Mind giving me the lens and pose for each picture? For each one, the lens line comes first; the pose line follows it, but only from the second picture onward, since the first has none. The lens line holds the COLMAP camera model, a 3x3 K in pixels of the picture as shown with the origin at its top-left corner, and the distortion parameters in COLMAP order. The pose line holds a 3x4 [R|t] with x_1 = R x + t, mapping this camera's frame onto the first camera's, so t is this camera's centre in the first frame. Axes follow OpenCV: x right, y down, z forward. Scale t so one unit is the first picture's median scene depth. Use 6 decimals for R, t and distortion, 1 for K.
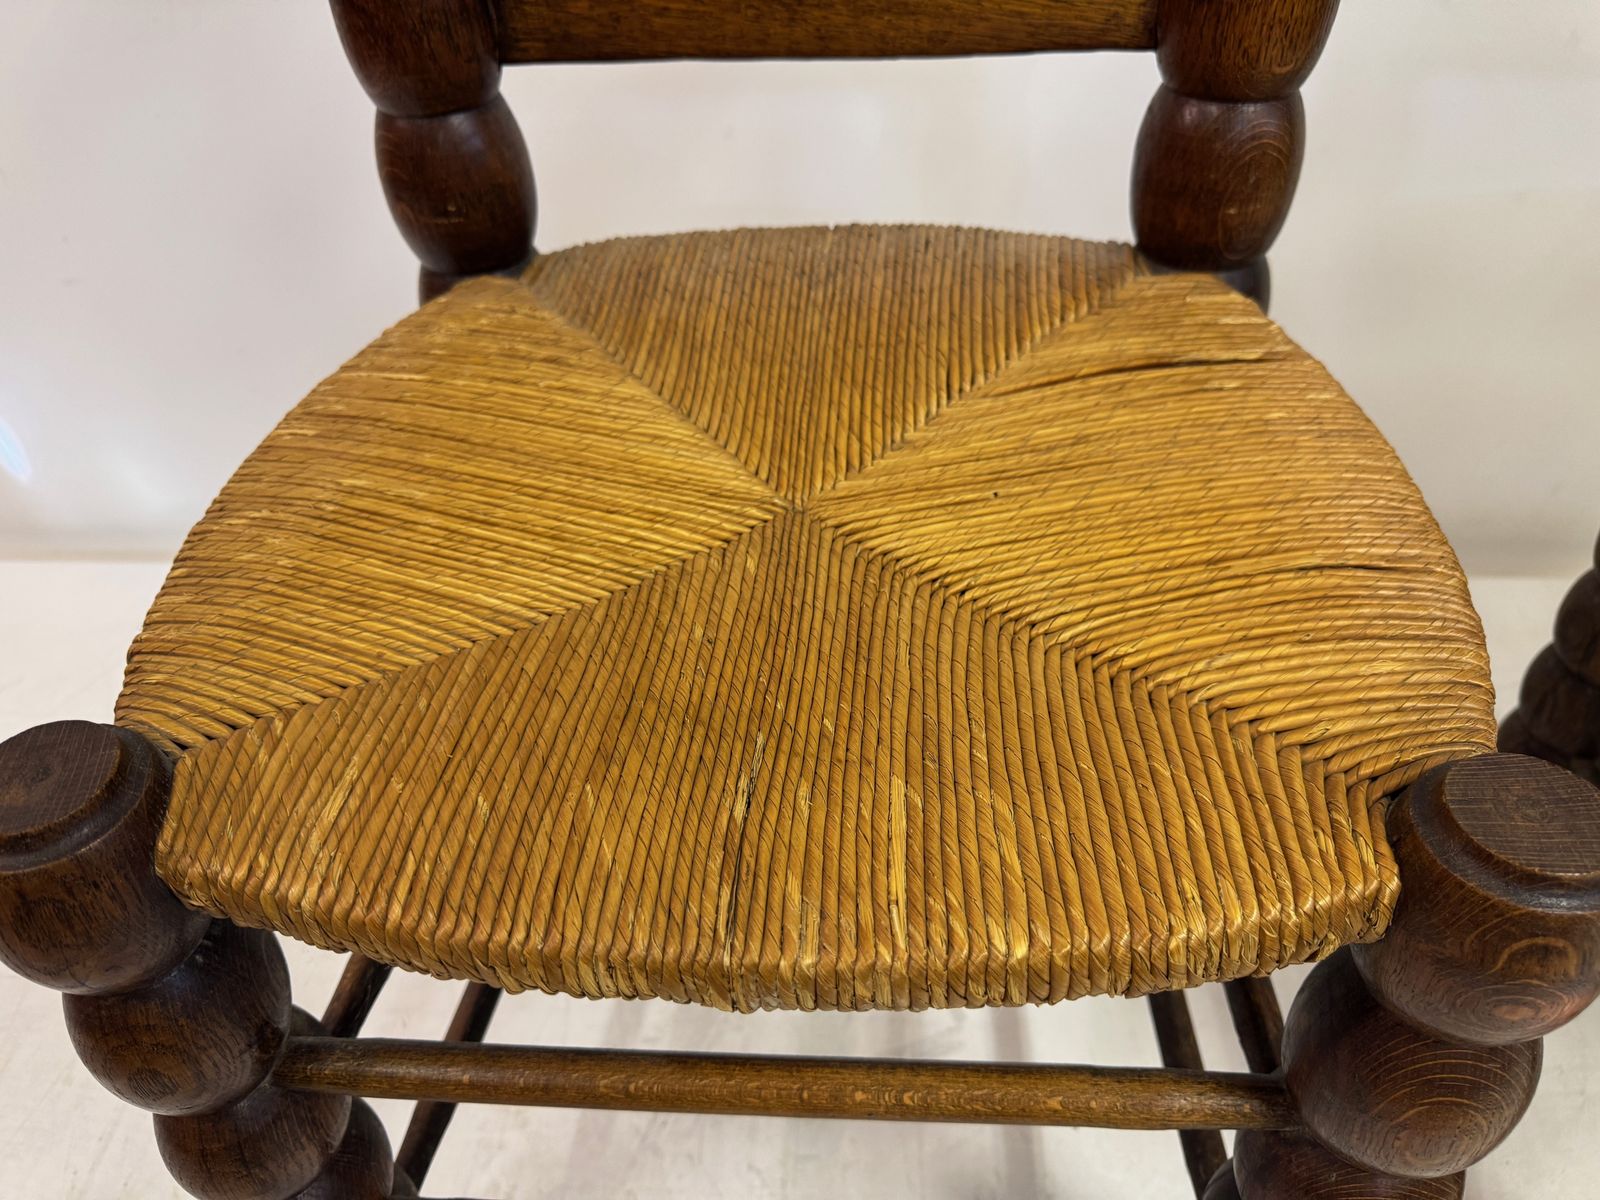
lens RADIAL K [[1174.9, 0, 800.0], [0, 1174.9, 600.0], [0, 0, 1]] dist [0.105897, -0.194722]
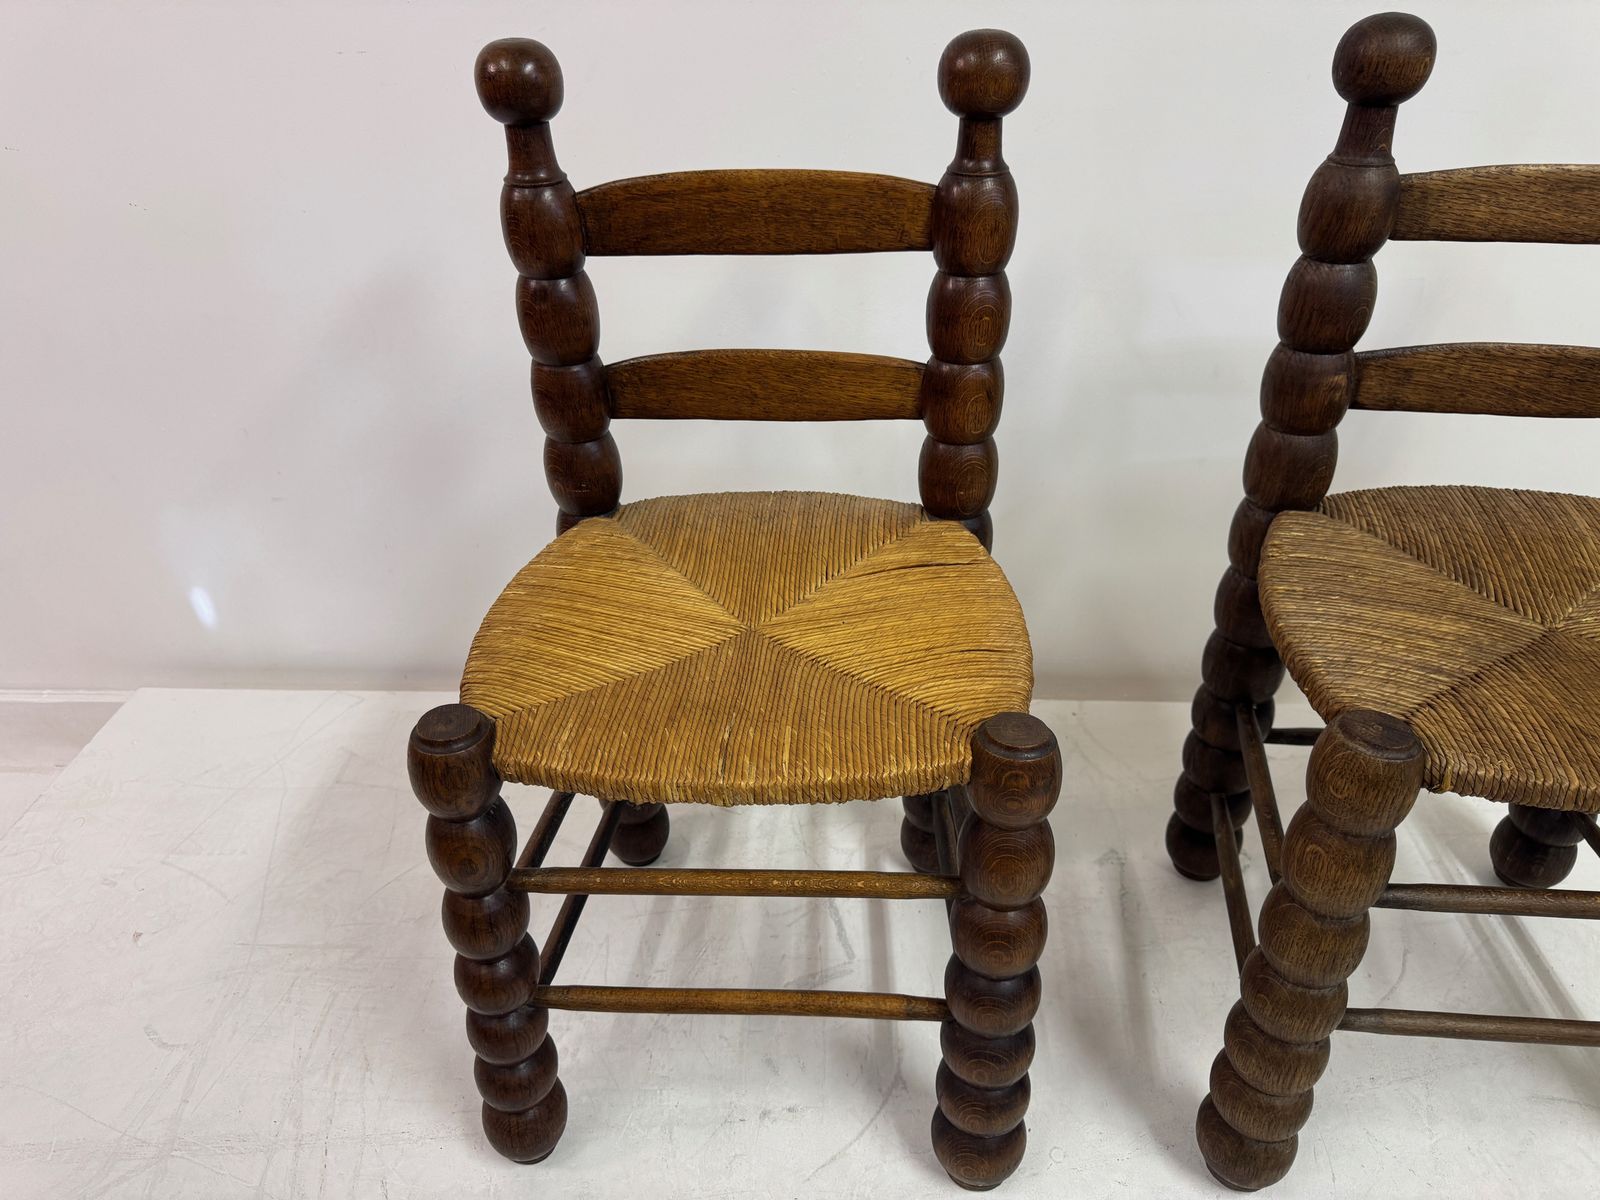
lens RADIAL K [[1174.9, 0, 800.0], [0, 1174.9, 600.0], [0, 0, 1]] dist [0.105897, -0.194722]
pose [[0.999581, 0.008844, 0.027566, 0.026553], [-0.004529, 0.988242, -0.152831, 0.204000], [-0.028593, 0.152642, 0.987868, -1.164718]]
